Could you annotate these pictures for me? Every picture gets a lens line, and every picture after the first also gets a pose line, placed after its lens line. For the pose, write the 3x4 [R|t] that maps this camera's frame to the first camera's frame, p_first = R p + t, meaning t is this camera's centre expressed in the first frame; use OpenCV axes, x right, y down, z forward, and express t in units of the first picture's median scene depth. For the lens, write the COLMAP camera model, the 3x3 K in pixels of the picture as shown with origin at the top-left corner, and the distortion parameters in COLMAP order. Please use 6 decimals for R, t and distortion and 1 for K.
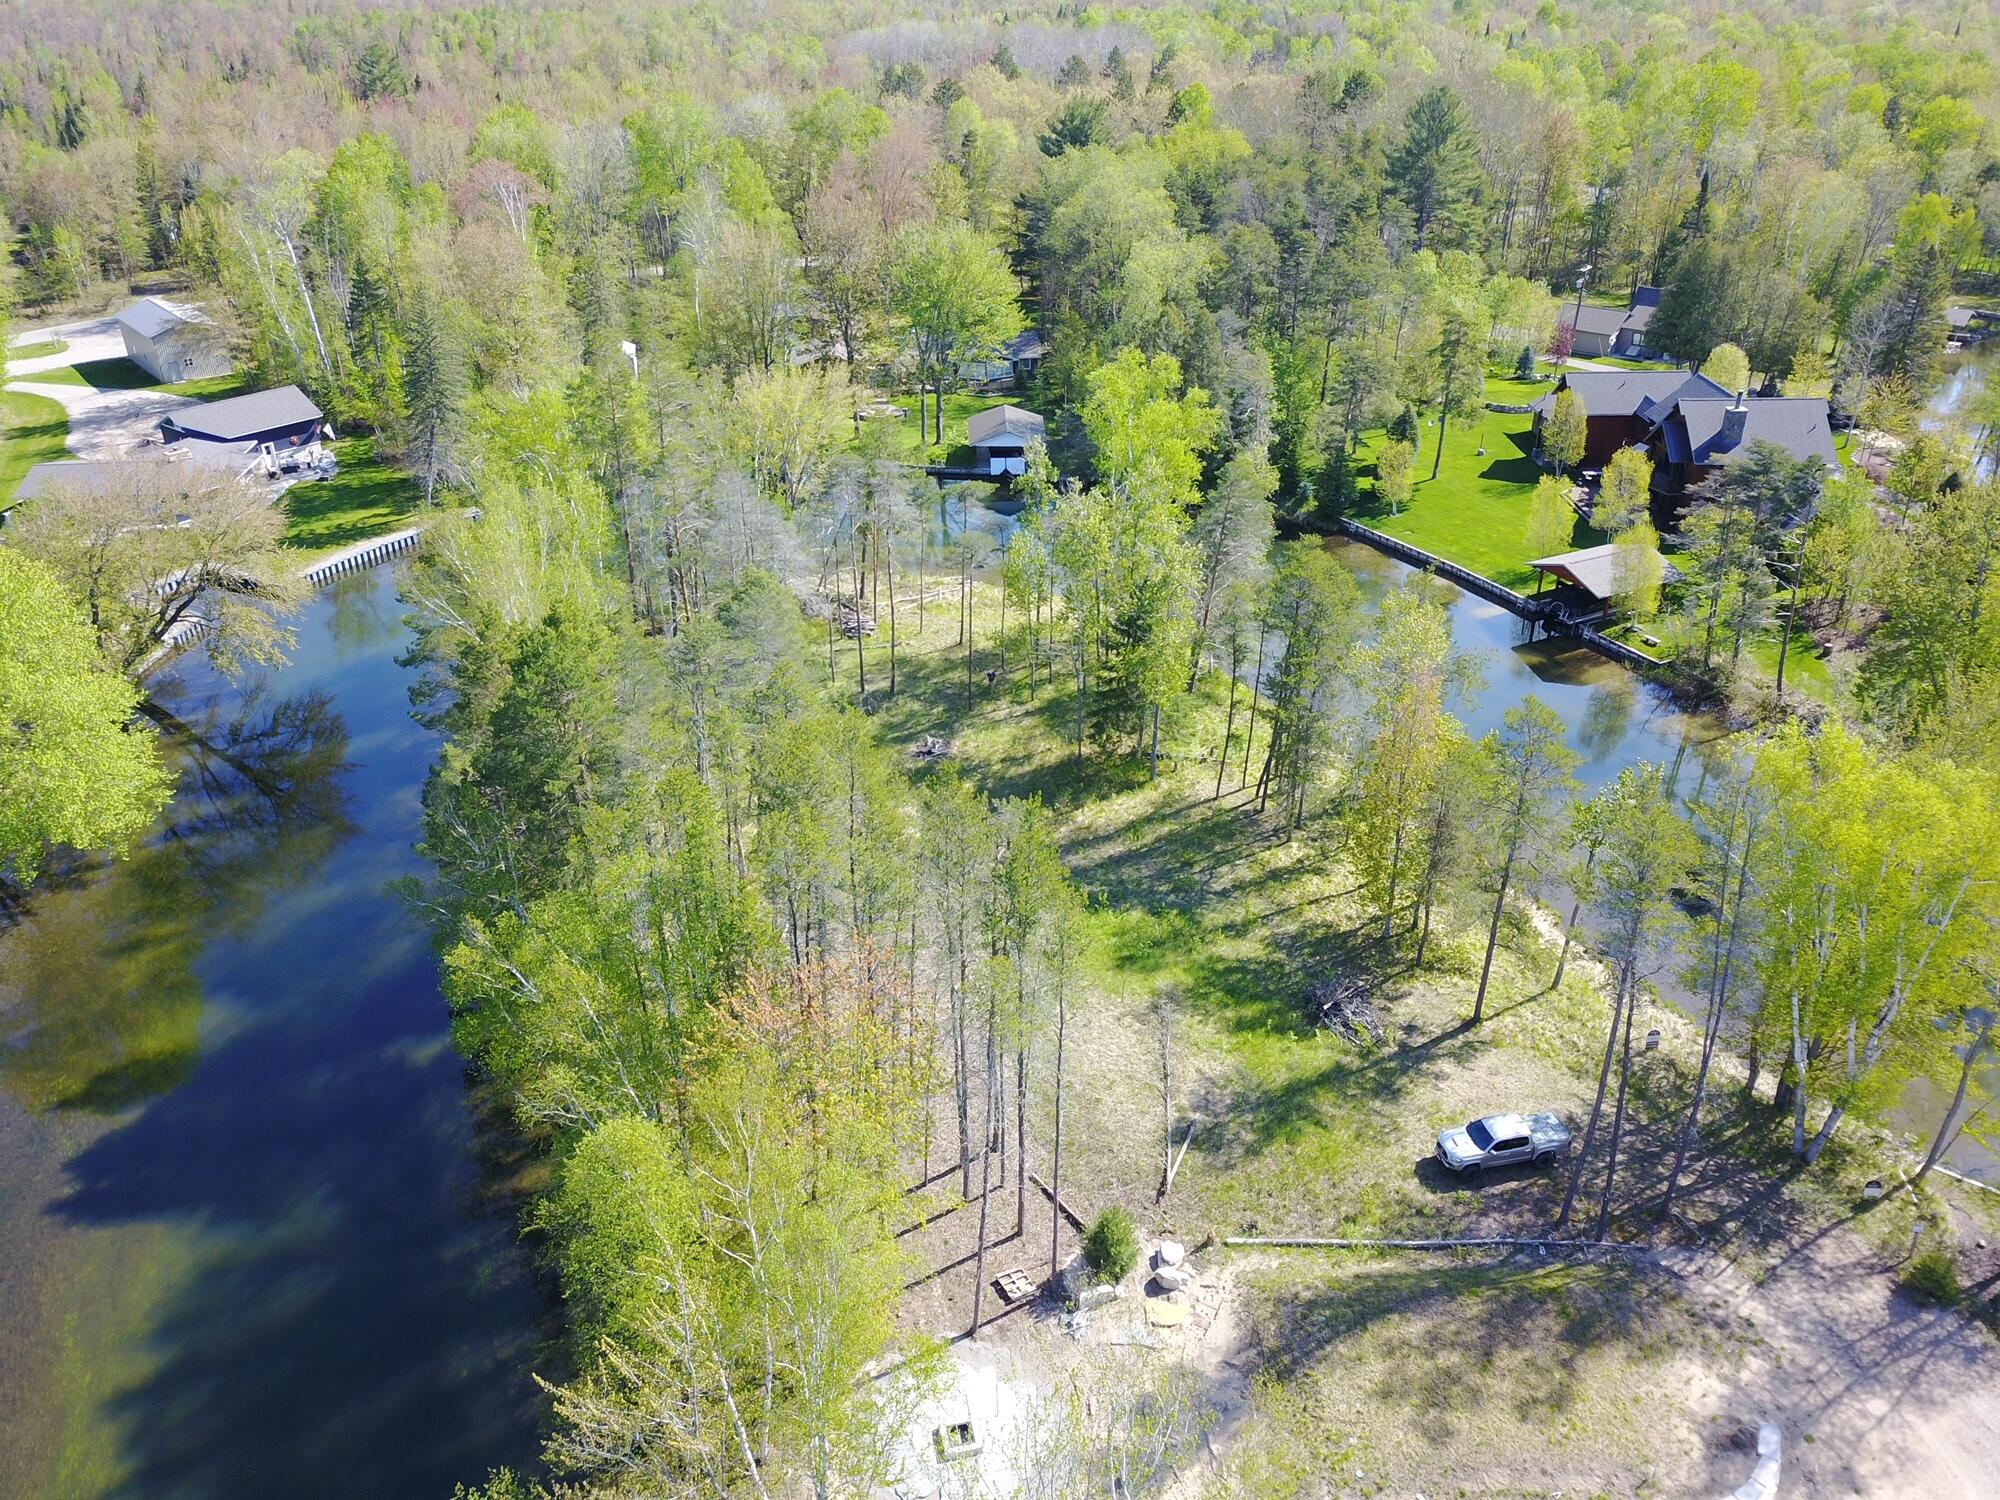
lens RADIAL K [[1511.8, 0, 1000.6], [0, 1511.8, 748.6], [0, 0, 1]] dist [0.004811, 0.001363]
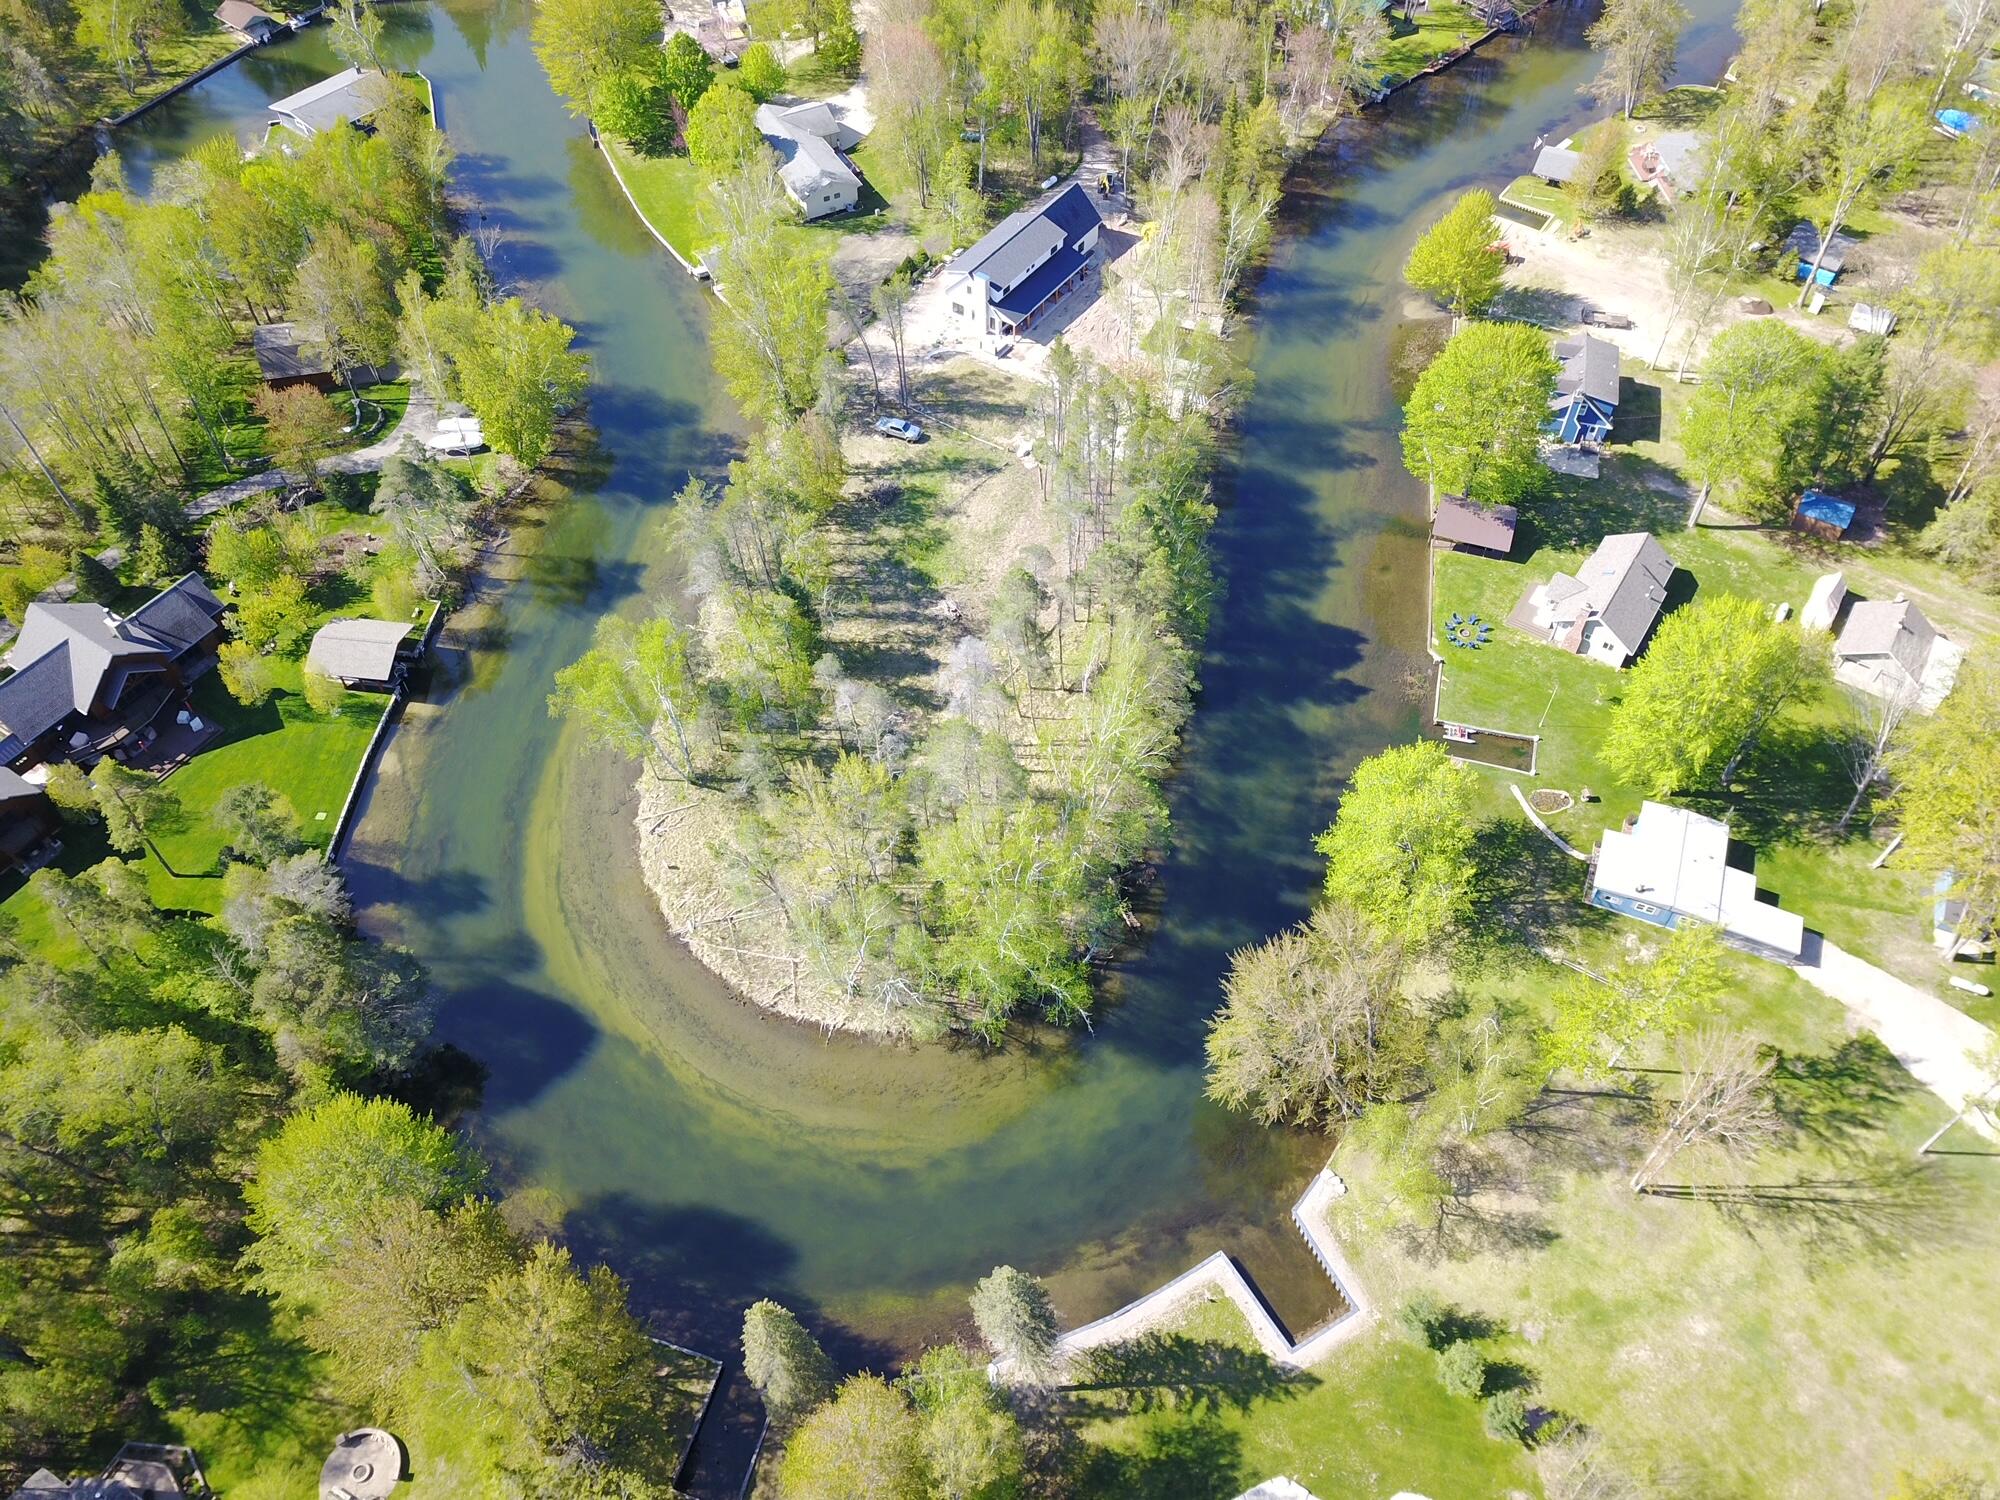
lens RADIAL K [[1511.8, 0, 1002.4], [0, 1511.8, 754.3], [0, 0, 1]] dist [0.004811, 0.001363]
pose [[-0.840796, -0.425647, 0.334495, -0.621822], [0.253449, 0.236479, 0.937999, -1.318047], [-0.478357, 0.873443, -0.090951, 1.008024]]
